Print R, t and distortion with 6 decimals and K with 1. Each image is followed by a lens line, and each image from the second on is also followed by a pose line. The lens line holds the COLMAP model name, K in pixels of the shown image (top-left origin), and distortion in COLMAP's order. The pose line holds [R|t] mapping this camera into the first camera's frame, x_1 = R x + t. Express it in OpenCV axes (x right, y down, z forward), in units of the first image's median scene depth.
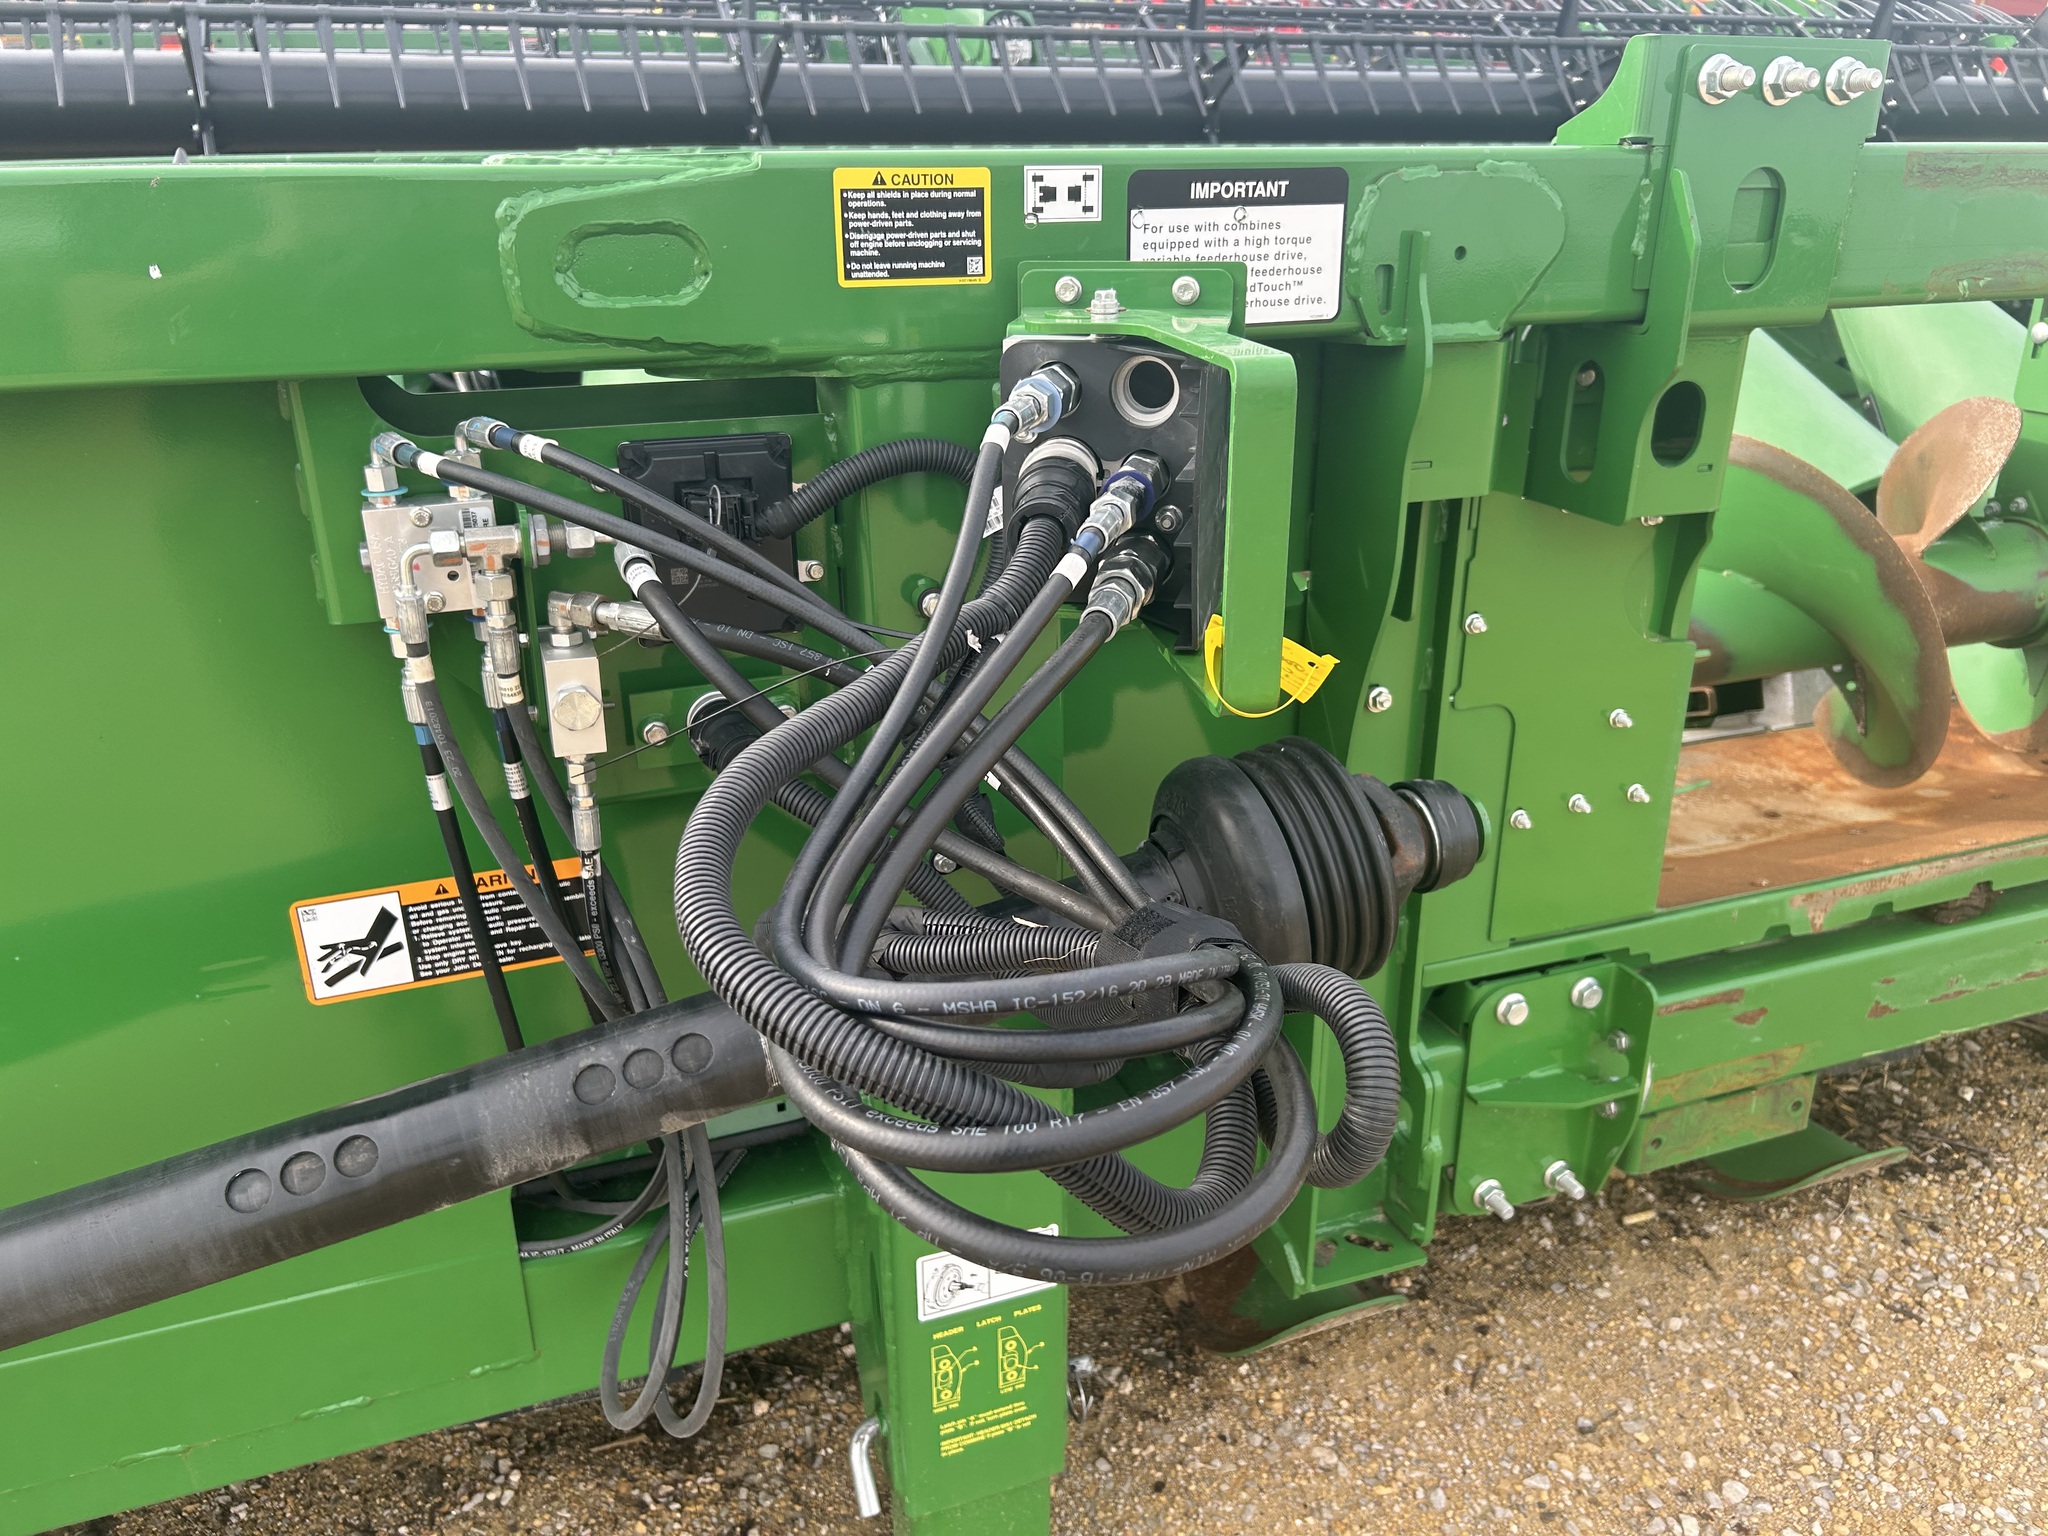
lens RADIAL K [[1522.2, 0, 1018.7], [0, 1522.2, 775.6], [0, 0, 1]] dist [0.001831, 0.003895]
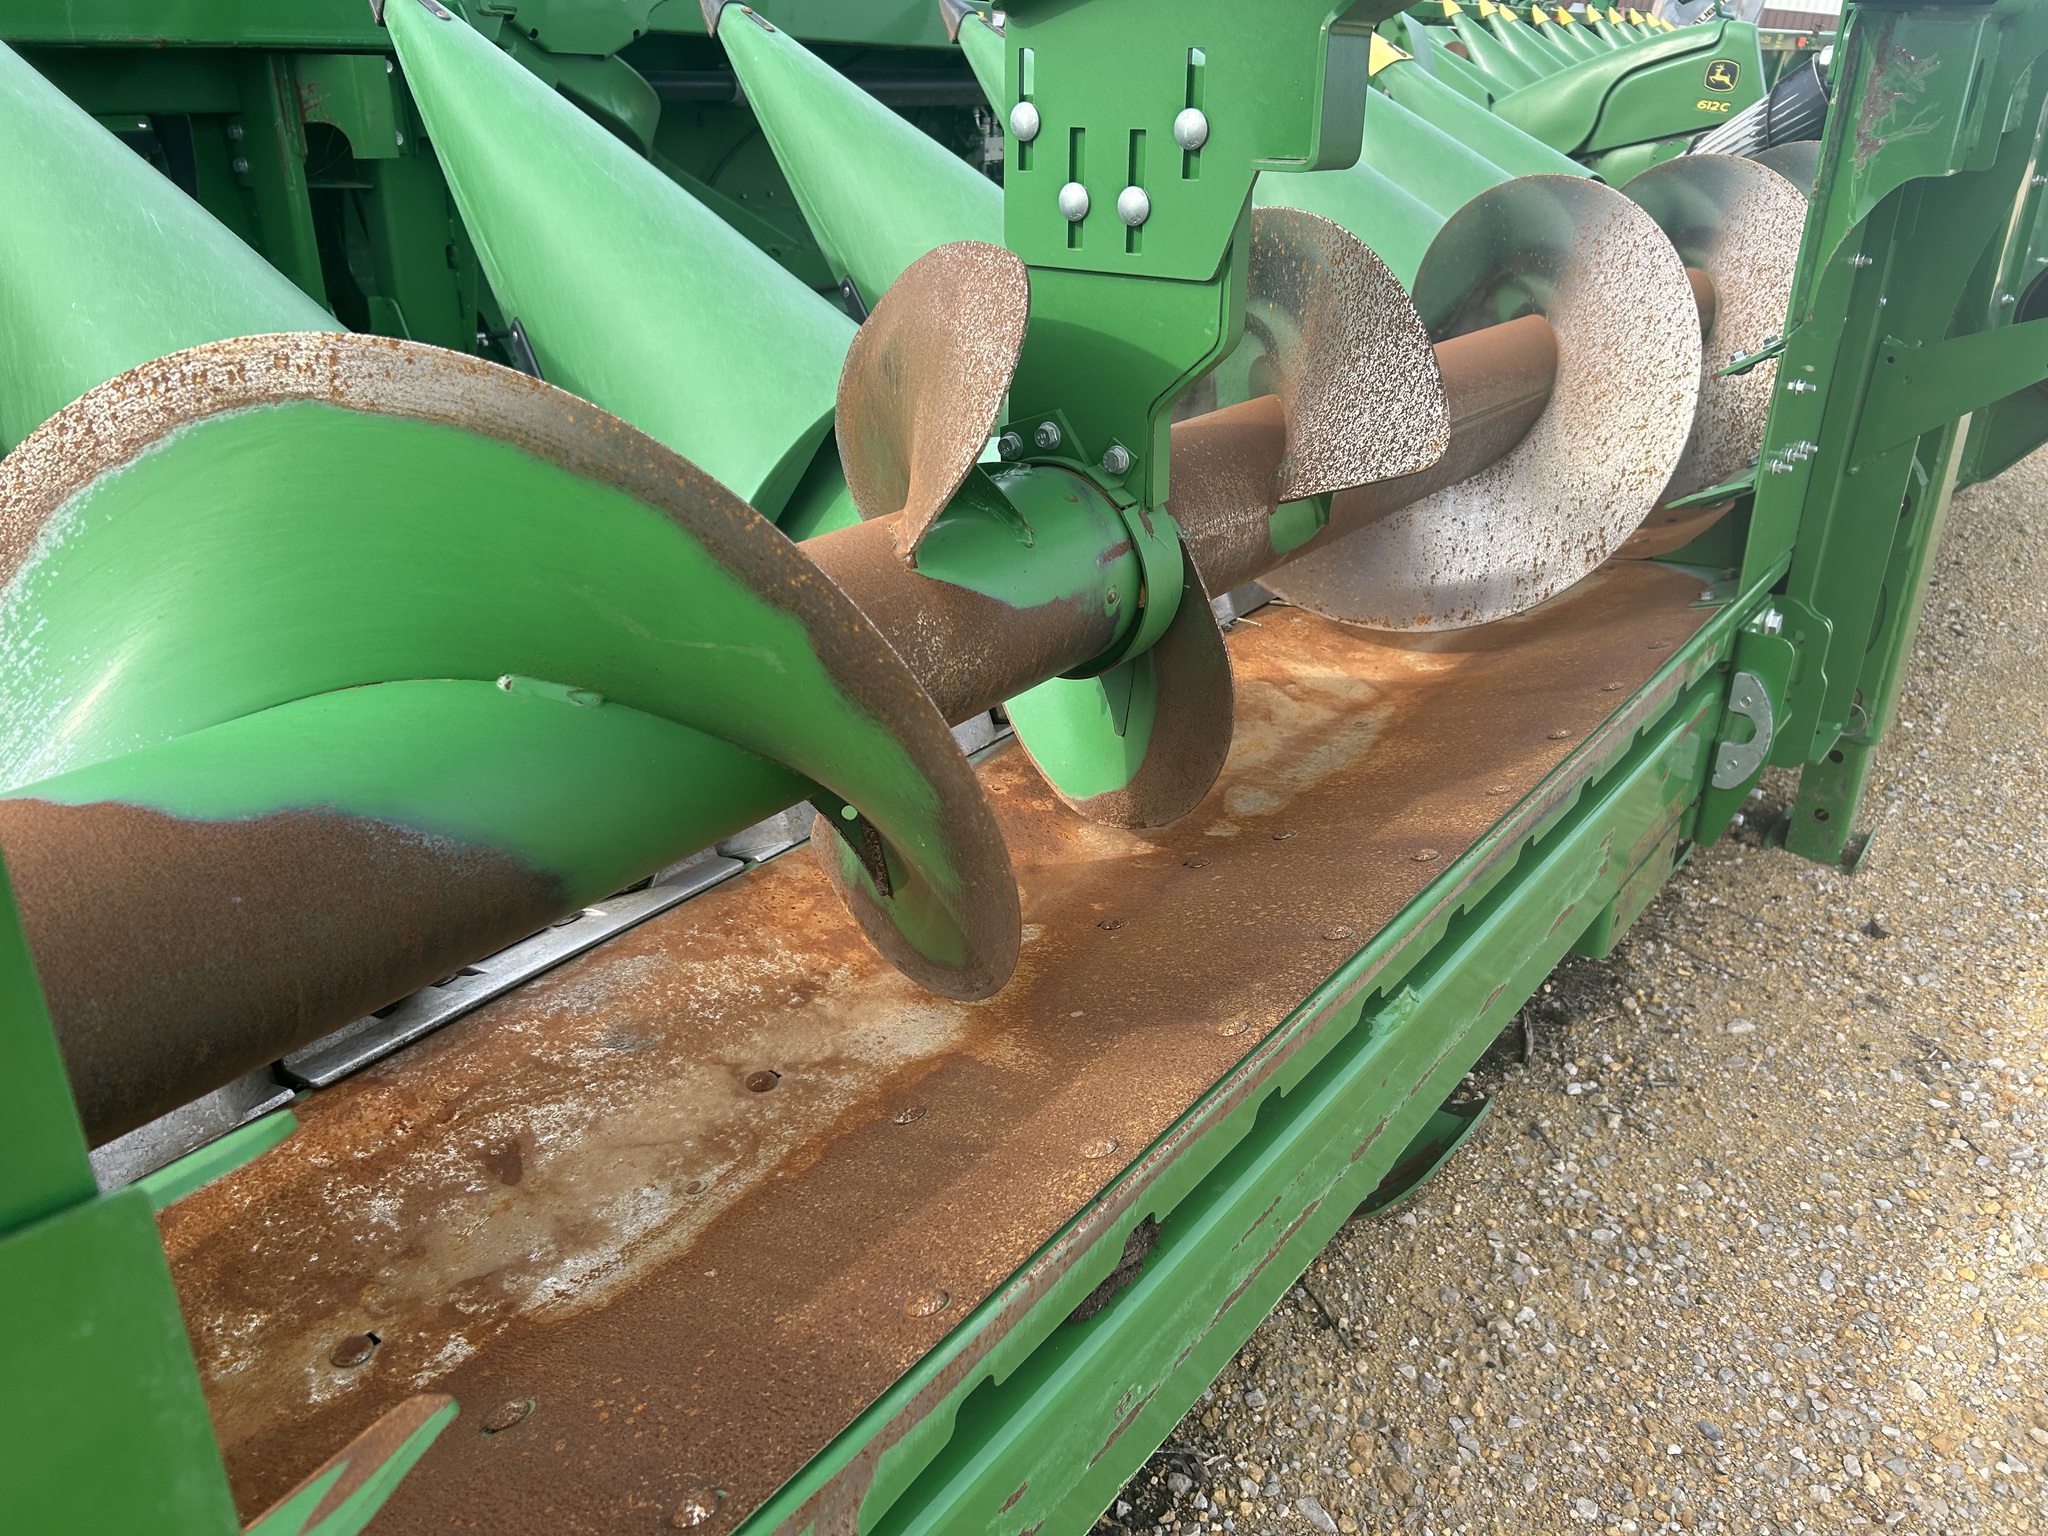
lens RADIAL K [[1568.5, 0, 1033.0], [0, 1568.5, 764.9], [0, 0, 1]] dist [0.047966, -0.051288]
pose [[0.832822, -0.204690, 0.514305, 0.322801], [0.186150, 0.978570, 0.088028, -0.109346], [-0.521302, 0.022427, 0.853078, 0.502914]]
